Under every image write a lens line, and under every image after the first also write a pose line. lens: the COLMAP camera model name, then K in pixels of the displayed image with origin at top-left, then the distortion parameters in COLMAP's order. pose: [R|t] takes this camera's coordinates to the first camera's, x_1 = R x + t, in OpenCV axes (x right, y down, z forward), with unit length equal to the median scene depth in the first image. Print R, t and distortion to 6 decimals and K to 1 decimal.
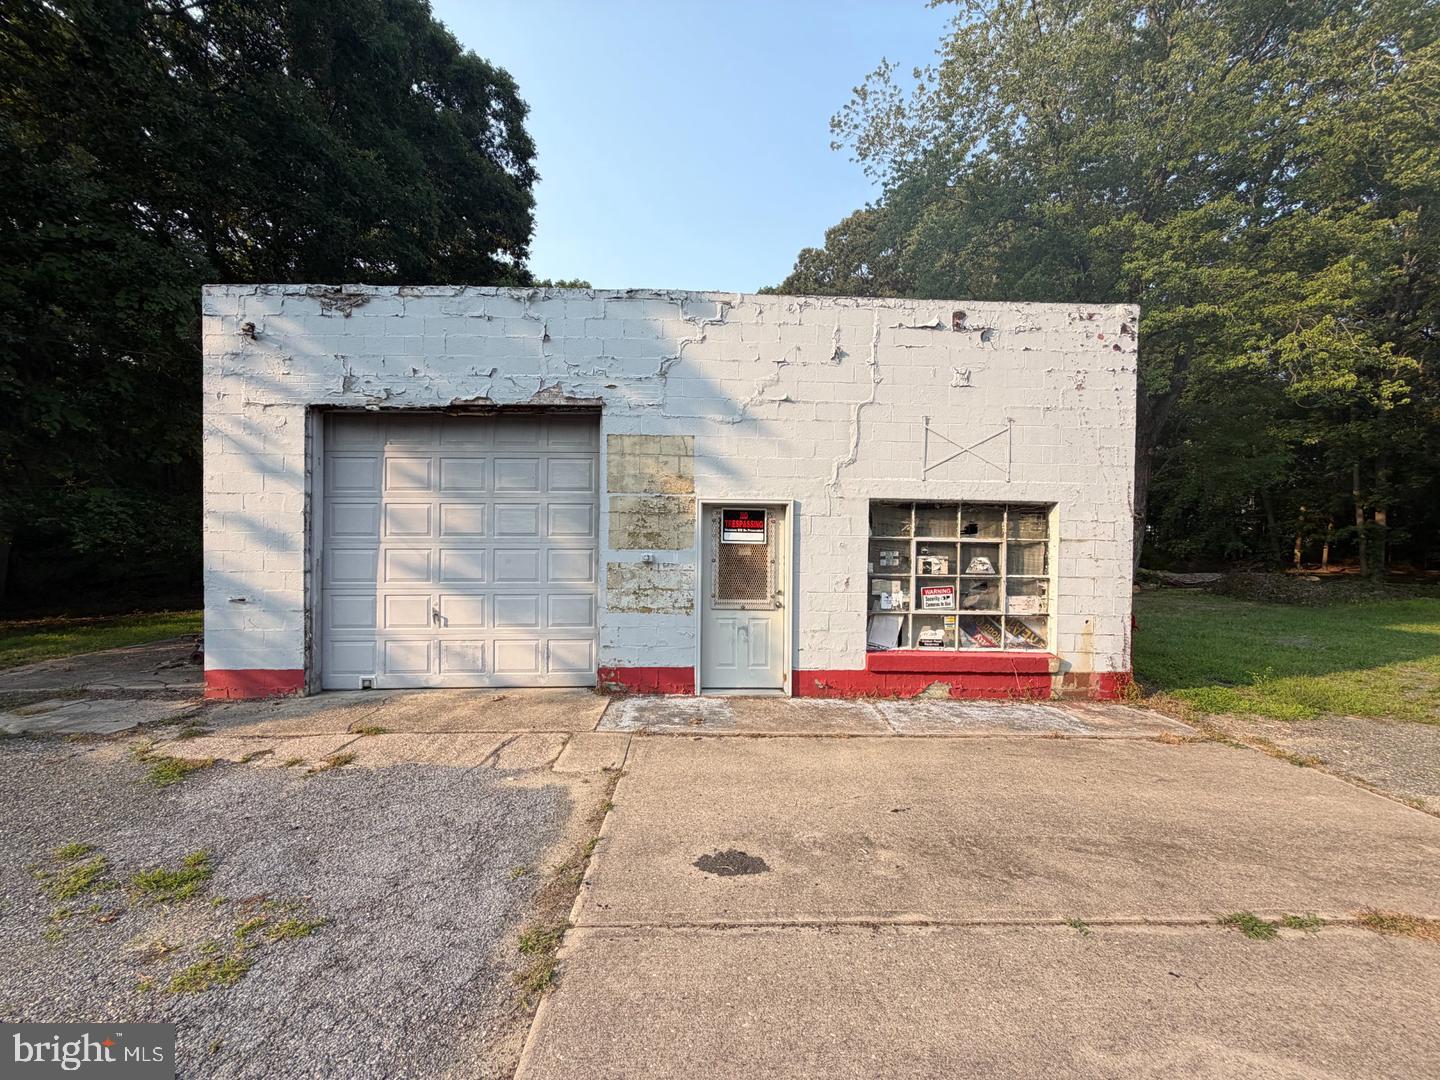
lens RADIAL K [[572.7, 0, 720.0], [0, 572.7, 540.0], [0, 0, 1]] dist [0.001488, 0.000142]
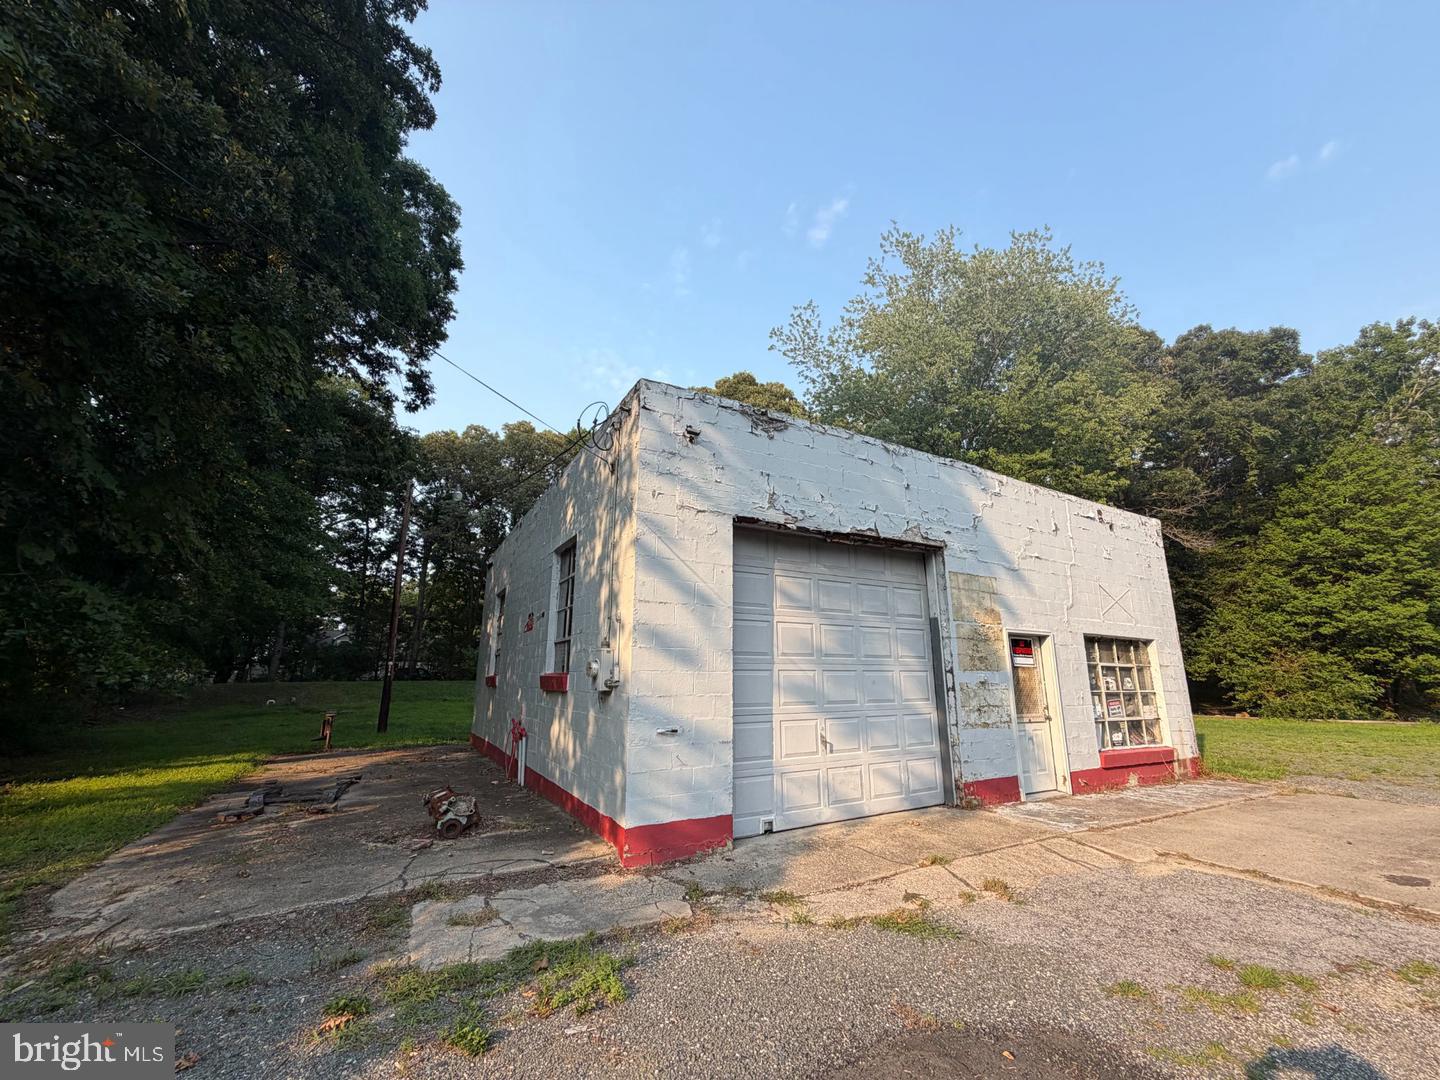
lens RADIAL K [[572.4, 0, 713.0], [0, 572.4, 540.2], [0, 0, 1]] dist [-0.000655, 0.000543]
pose [[0.884140, 0.106930, 0.454821, -1.154409], [0.001490, 0.972808, -0.231607, 0.026219], [-0.467220, 0.205451, 0.859939, 0.194185]]
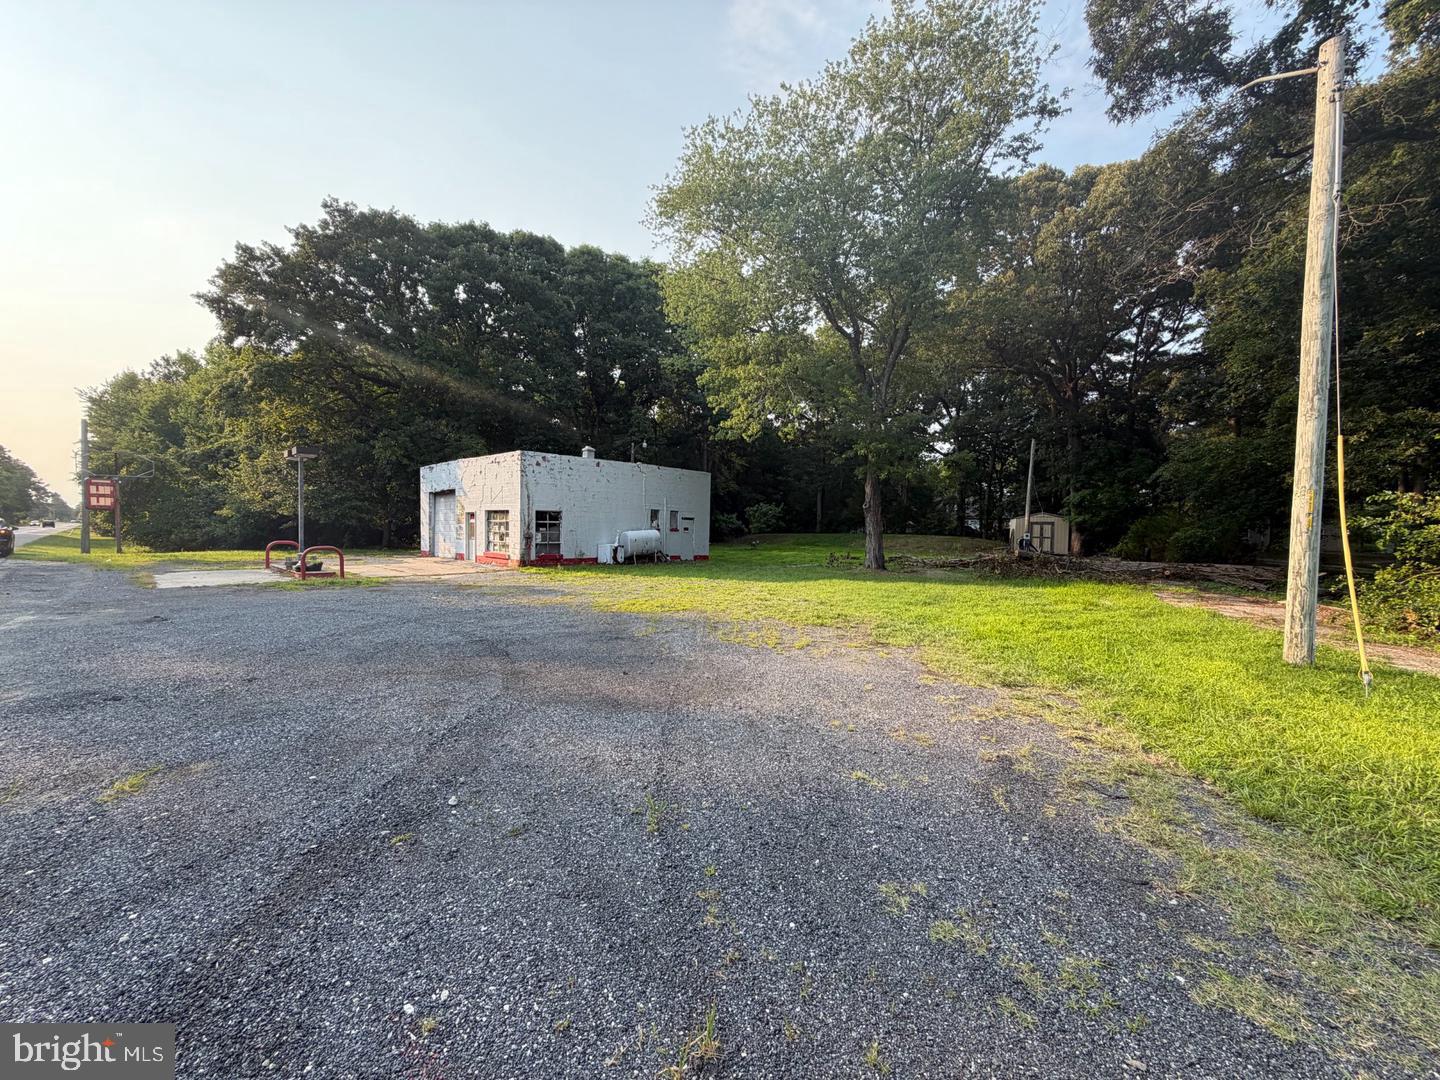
lens RADIAL K [[572.4, 0, 713.0], [0, 572.4, 540.2], [0, 0, 1]] dist [-0.000655, 0.000543]
pose [[0.703293, 0.015264, -0.710736, 3.893980], [-0.007302, 0.999872, 0.014248, 0.057406], [0.710862, -0.004831, 0.703314, -0.544448]]
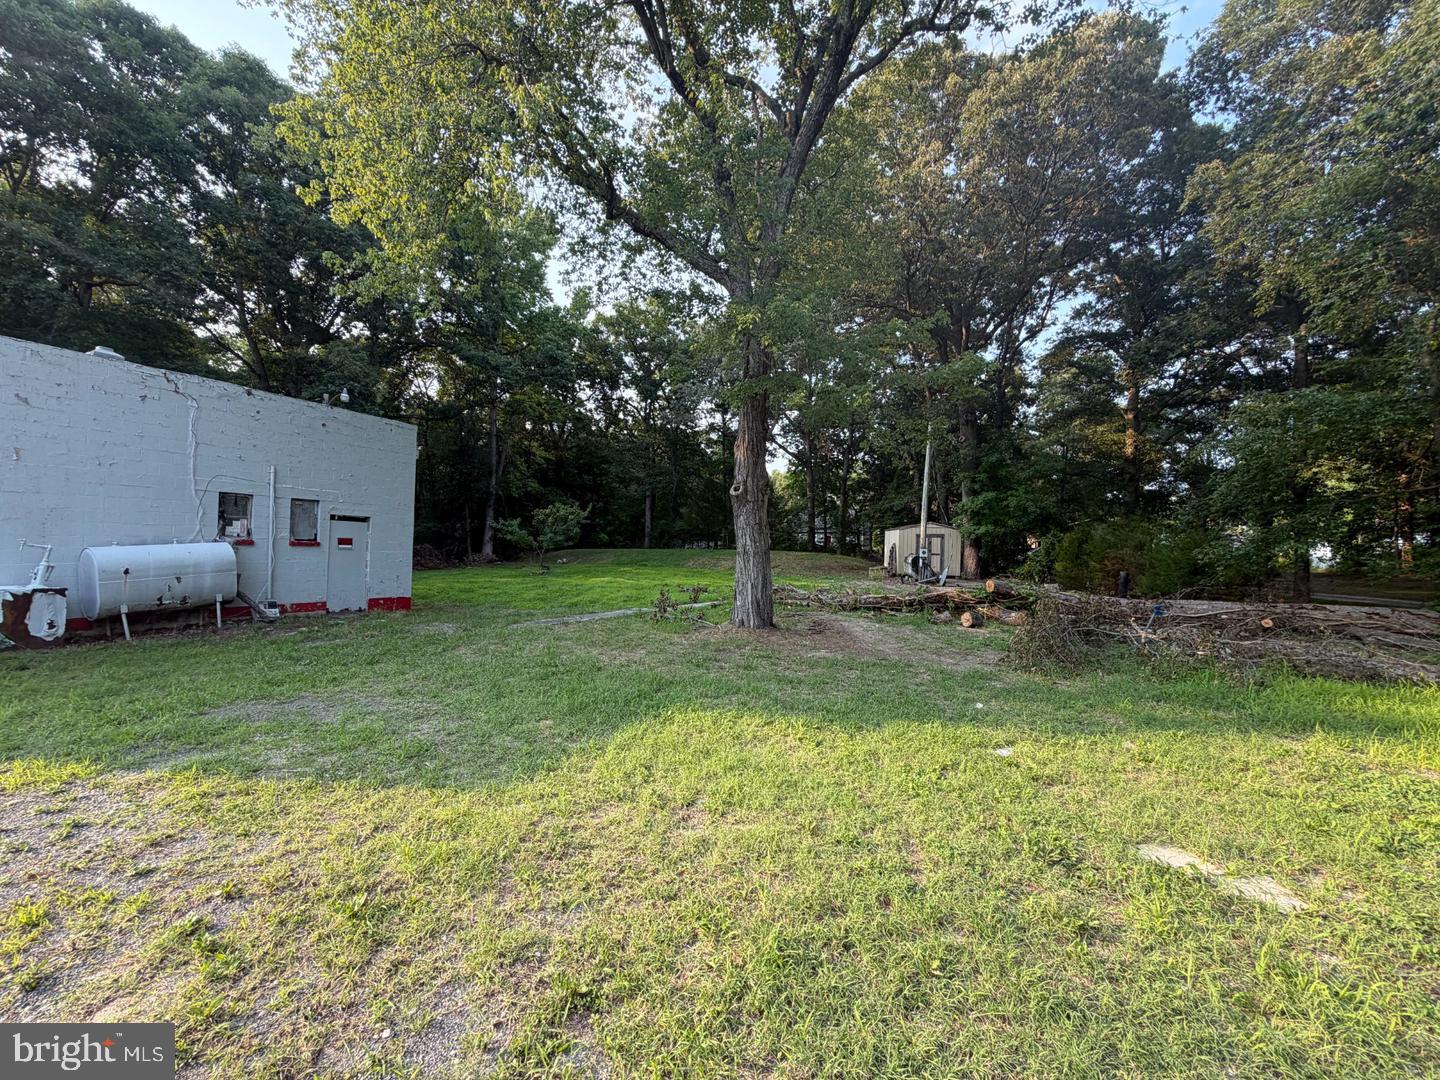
lens RADIAL K [[572.4, 0, 713.0], [0, 572.4, 540.2], [0, 0, 1]] dist [-0.000655, 0.000543]
pose [[0.878038, -0.000163, -0.478592, 2.714125], [-0.006951, 0.999890, -0.013093, 0.048544], [0.478541, 0.014823, 0.877940, 1.234445]]
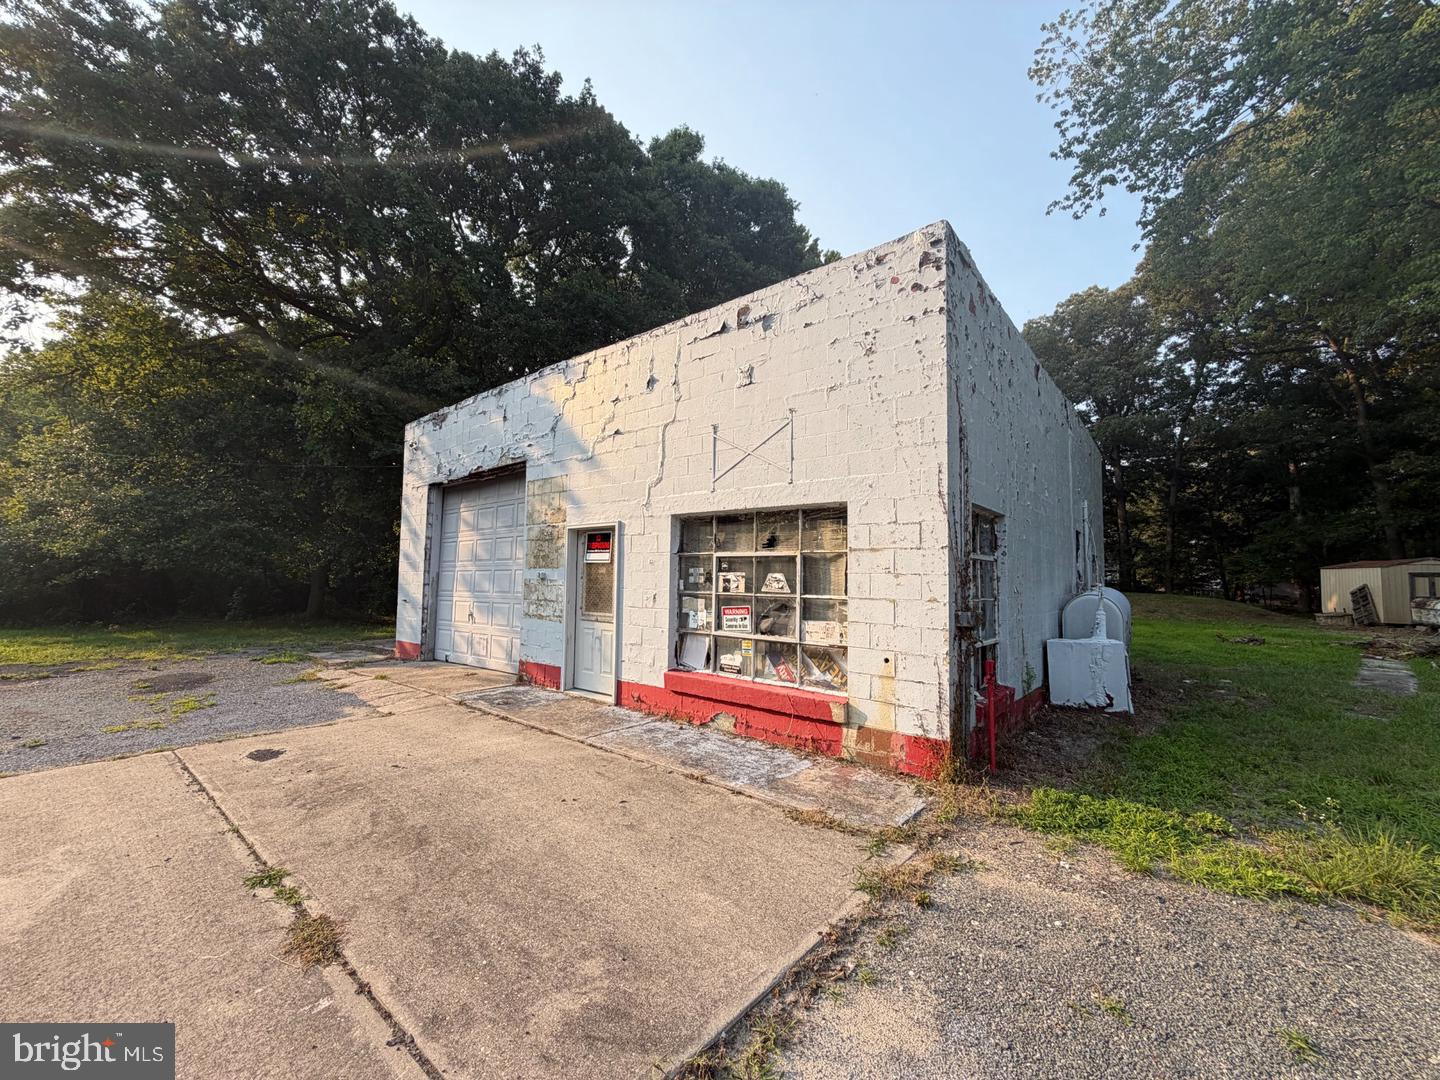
lens RADIAL K [[572.4, 0, 713.0], [0, 572.4, 540.2], [0, 0, 1]] dist [-0.000655, 0.000543]
pose [[0.752032, -0.045338, -0.657565, 0.968191], [-0.009879, 0.996744, -0.080023, 0.050934], [0.659052, 0.066676, 0.749136, 0.298628]]
